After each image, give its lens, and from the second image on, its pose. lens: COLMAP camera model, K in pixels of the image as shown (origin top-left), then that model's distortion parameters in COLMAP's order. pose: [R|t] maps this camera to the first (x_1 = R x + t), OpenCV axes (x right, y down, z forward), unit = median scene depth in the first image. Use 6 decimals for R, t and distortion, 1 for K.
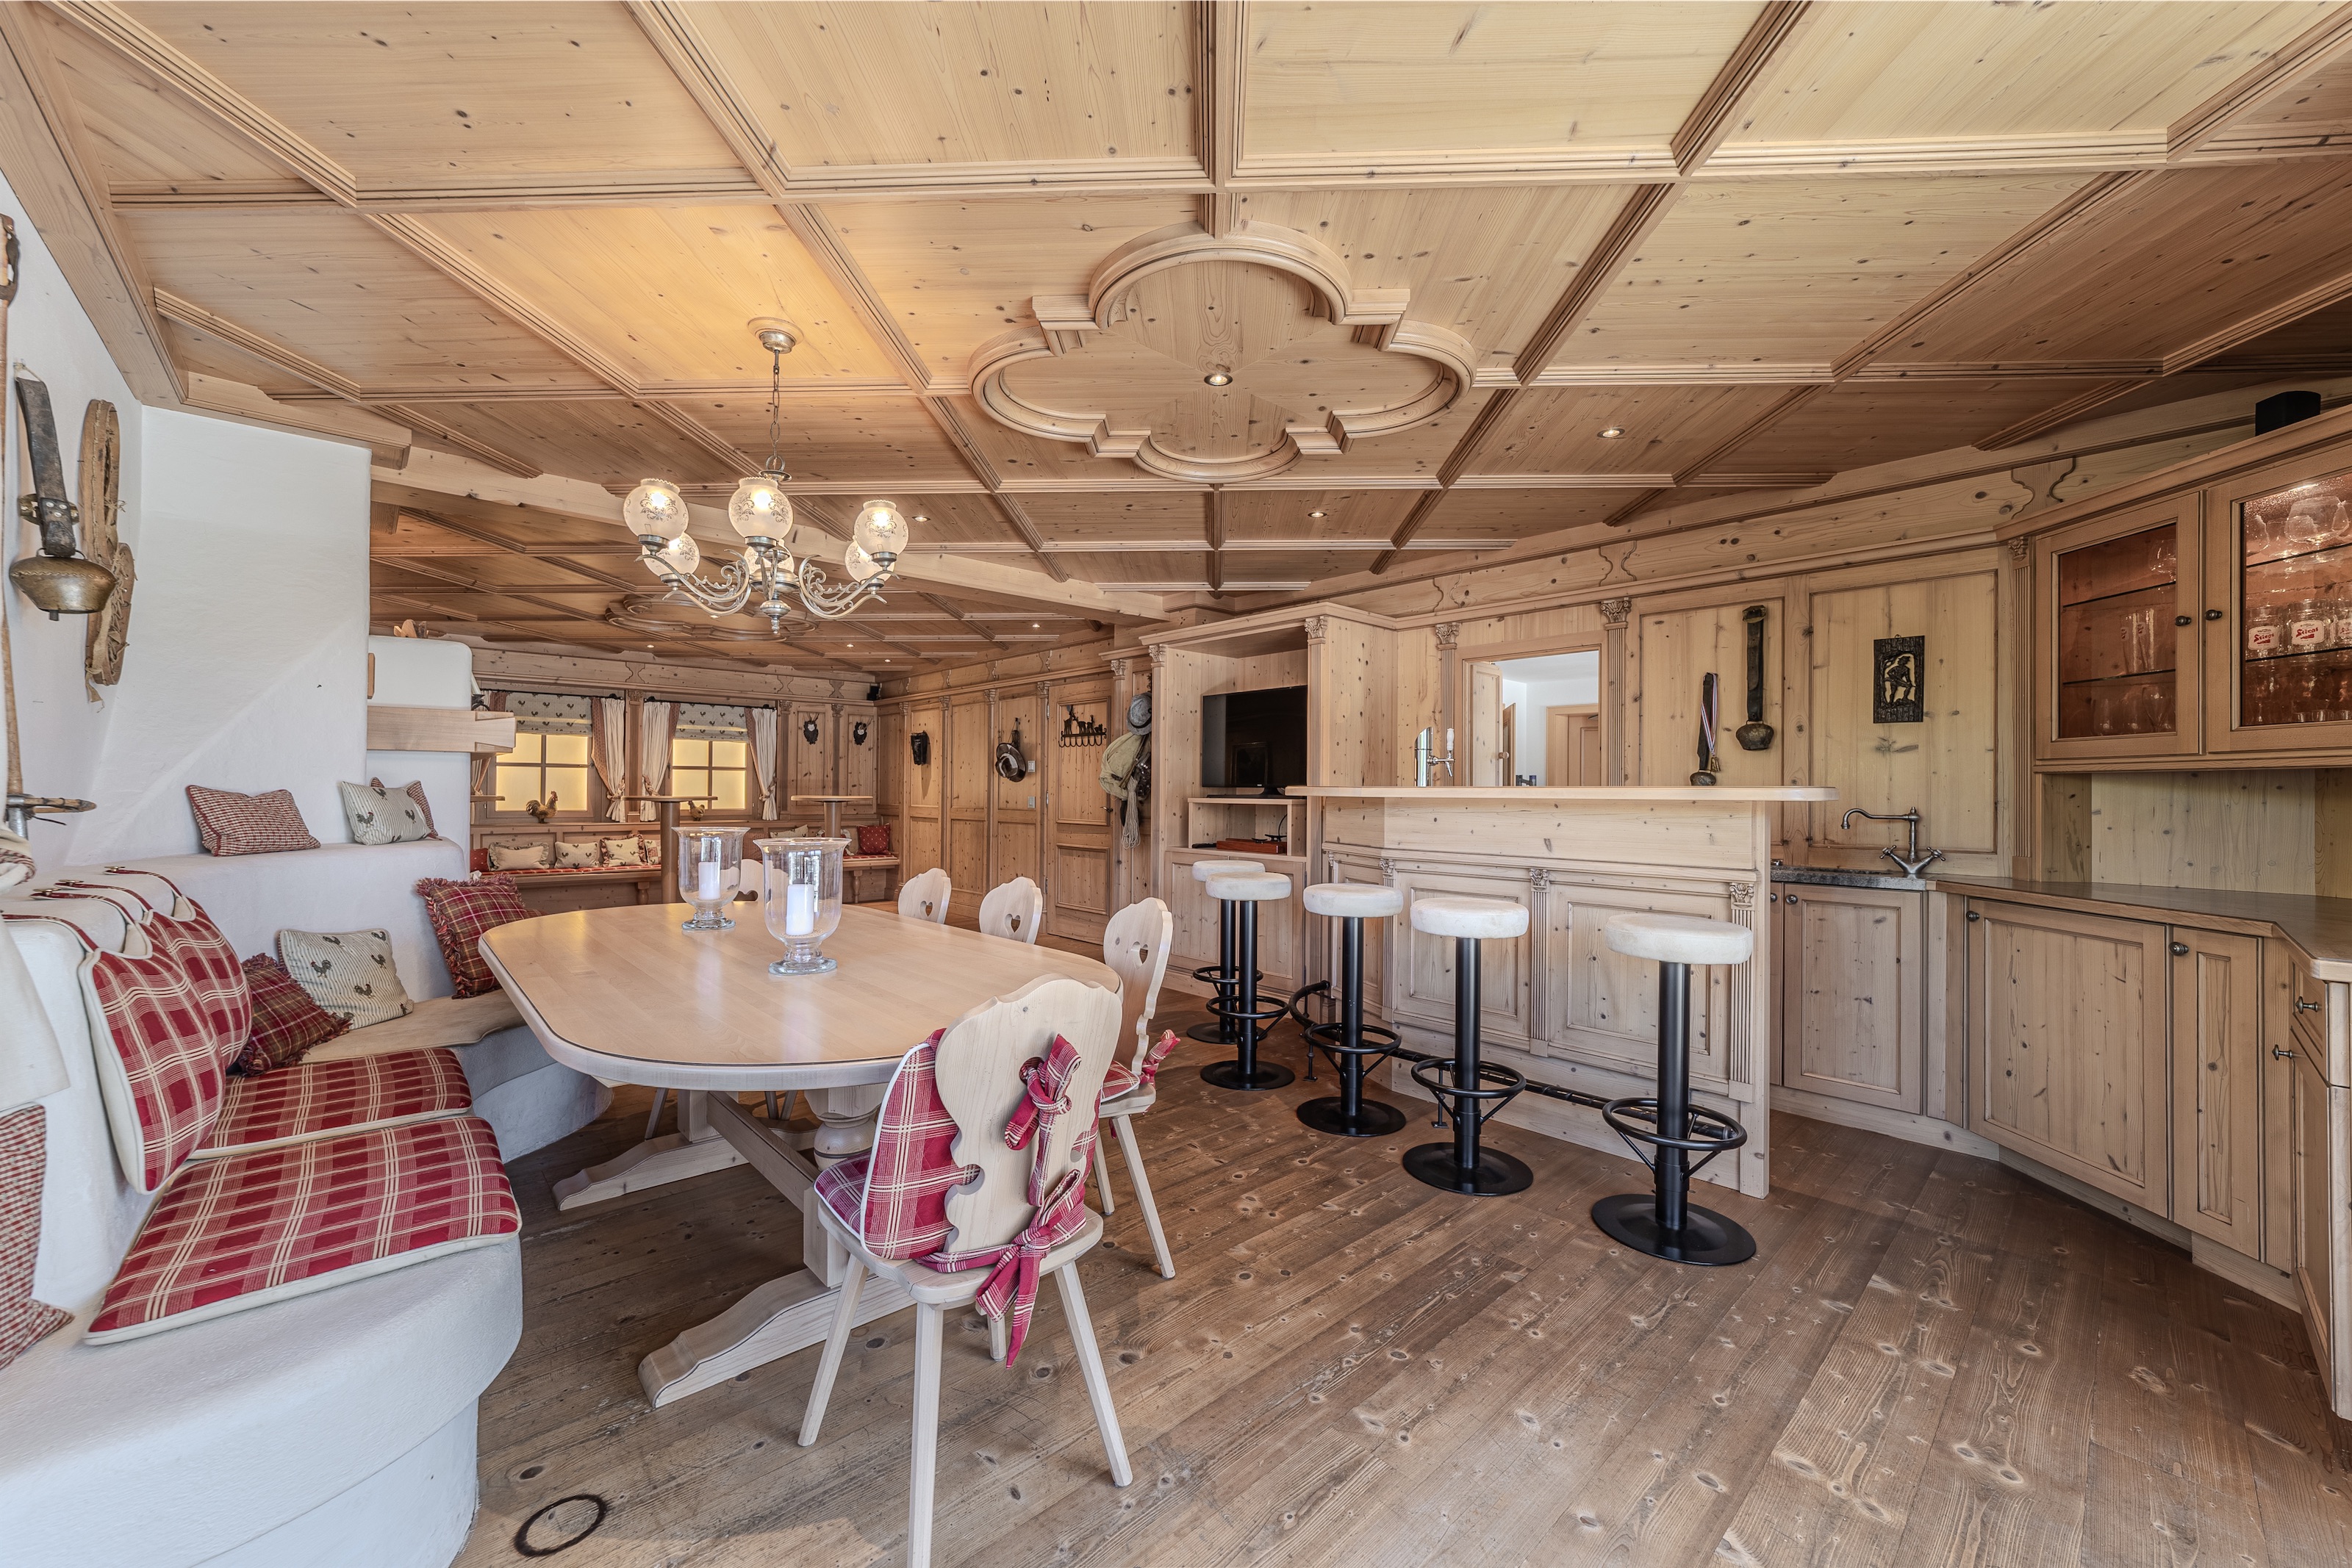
lens RADIAL K [[902.8, 0, 1163.0], [0, 902.8, 784.6], [0, 0, 1]] dist [-0.020548, 0.010935]
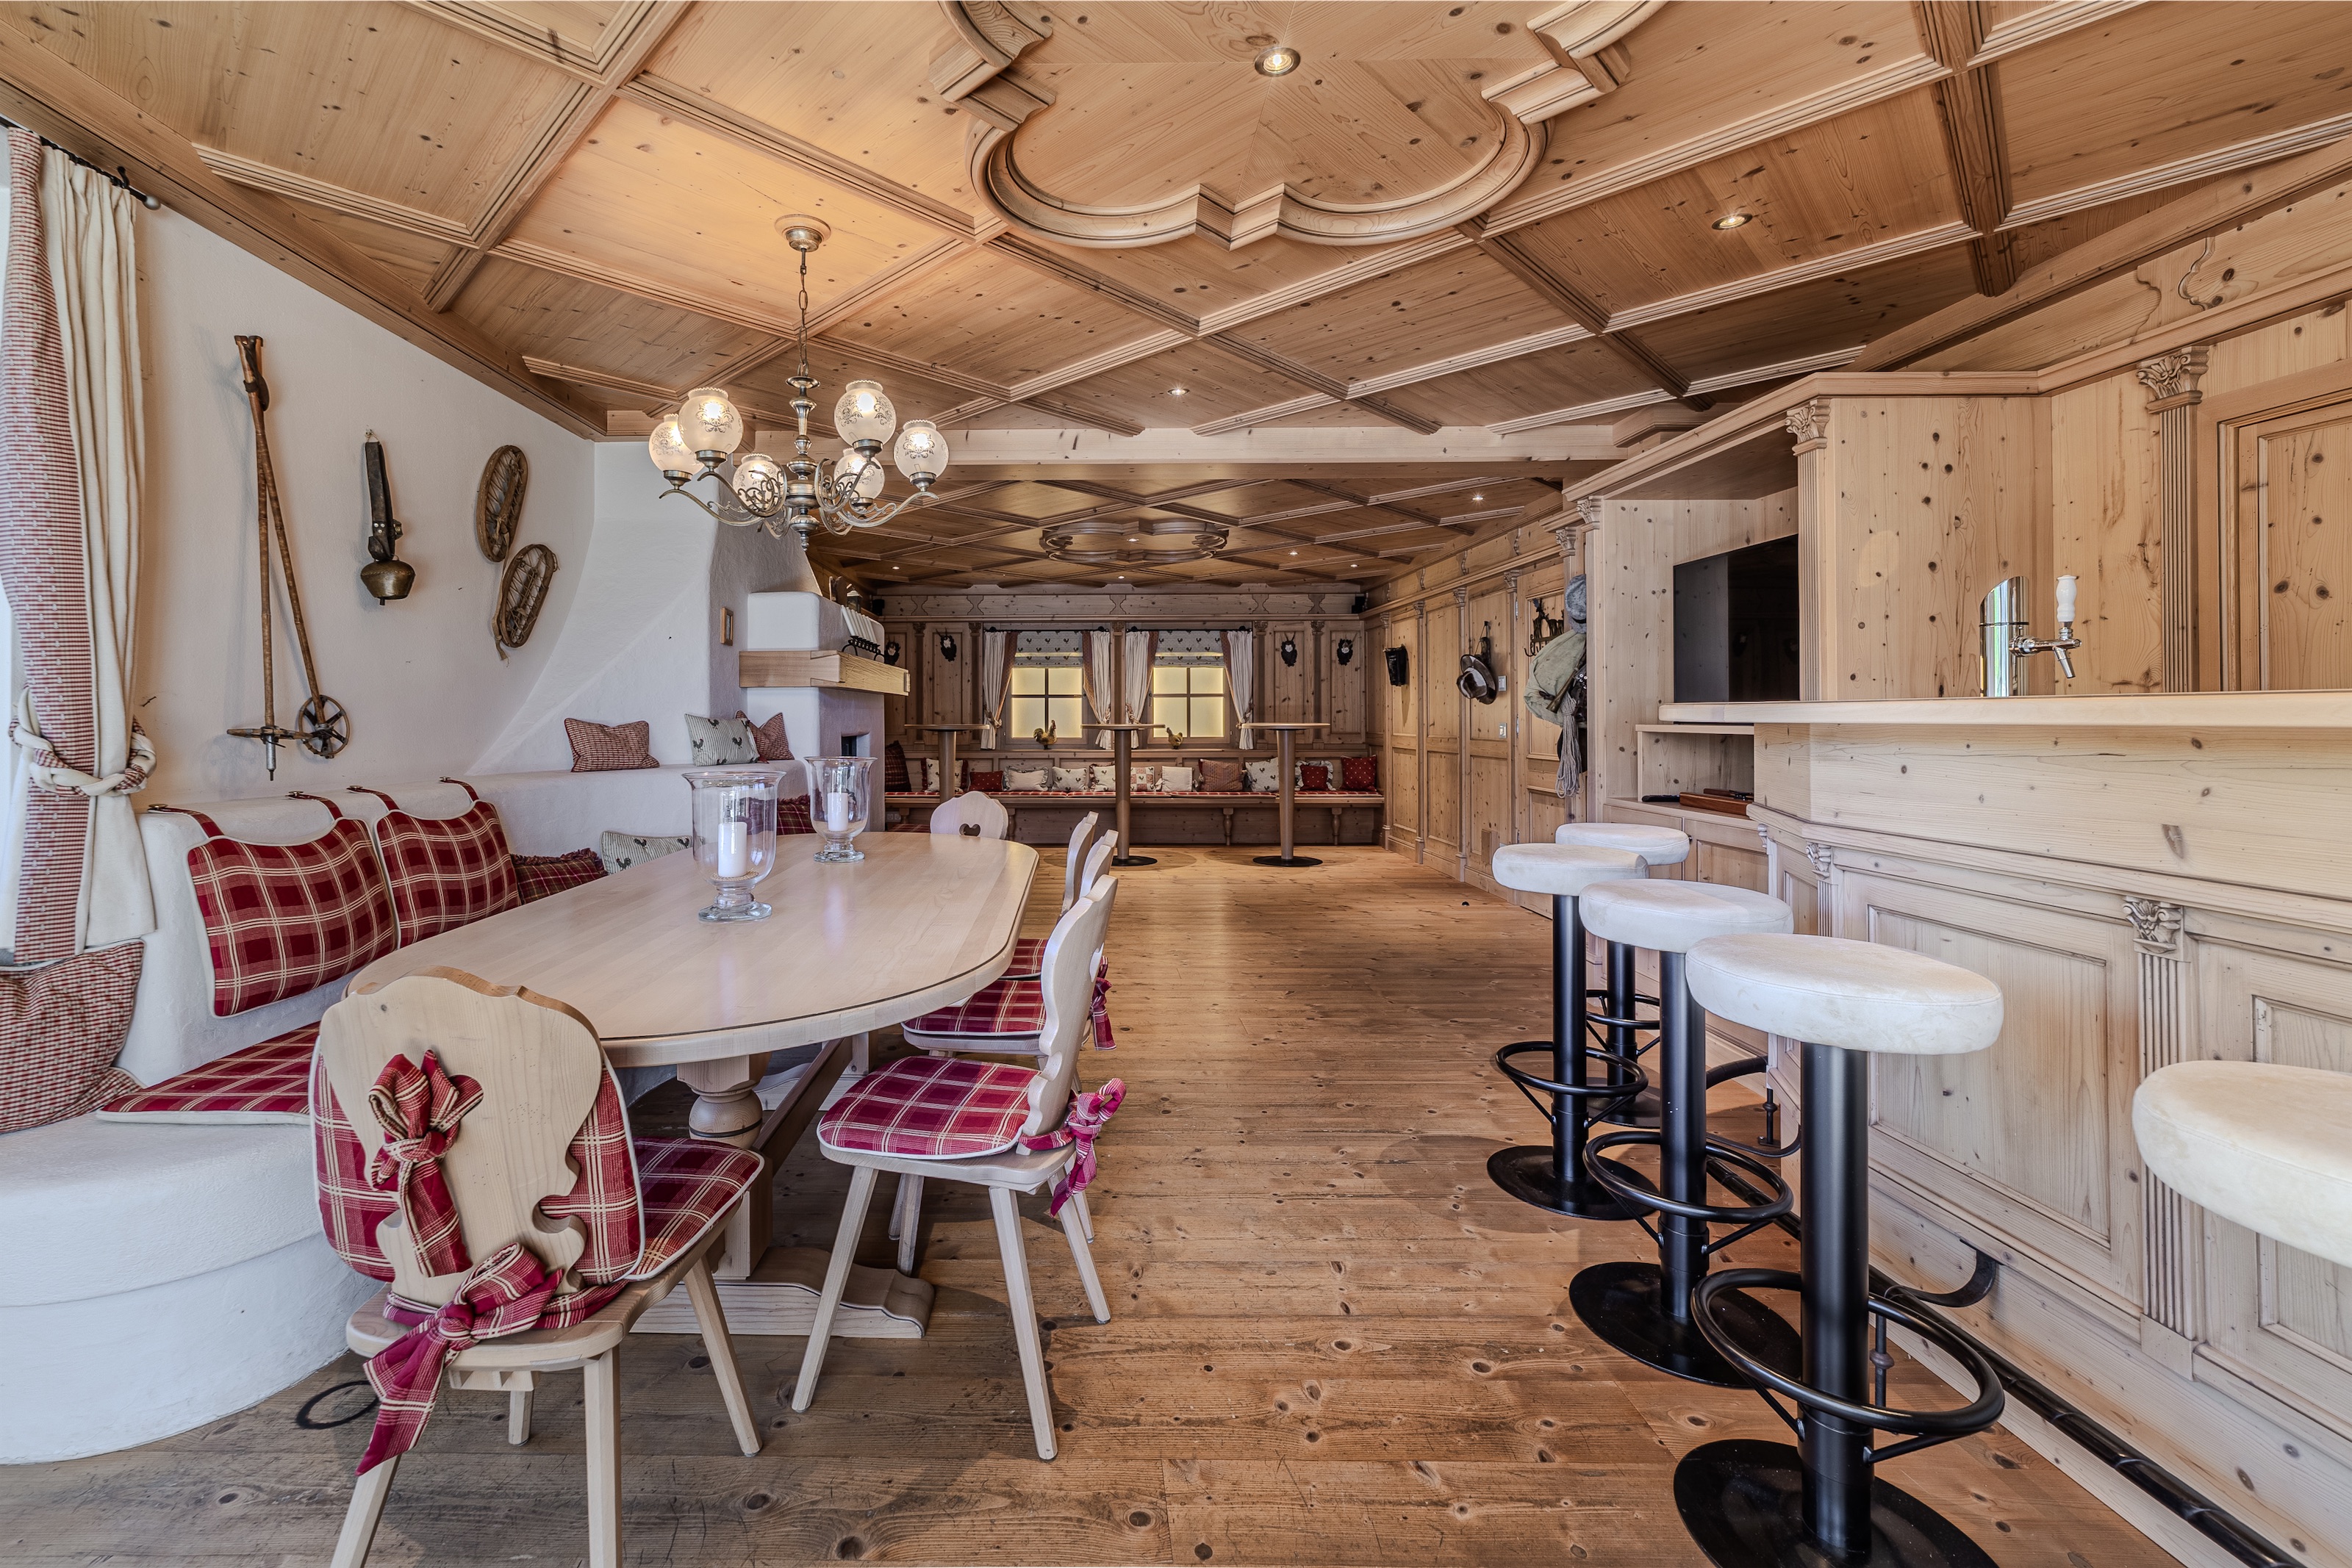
lens RADIAL K [[983.6, 0, 1061.2], [0, 983.6, 706.7], [0, 0, 1]] dist [-0.024950, 0.012789]
pose [[0.730037, -0.015396, -0.683235, 0.142513], [0.012834, 0.999879, -0.008819, 0.002009], [0.683288, -0.002330, 0.730146, 0.137422]]
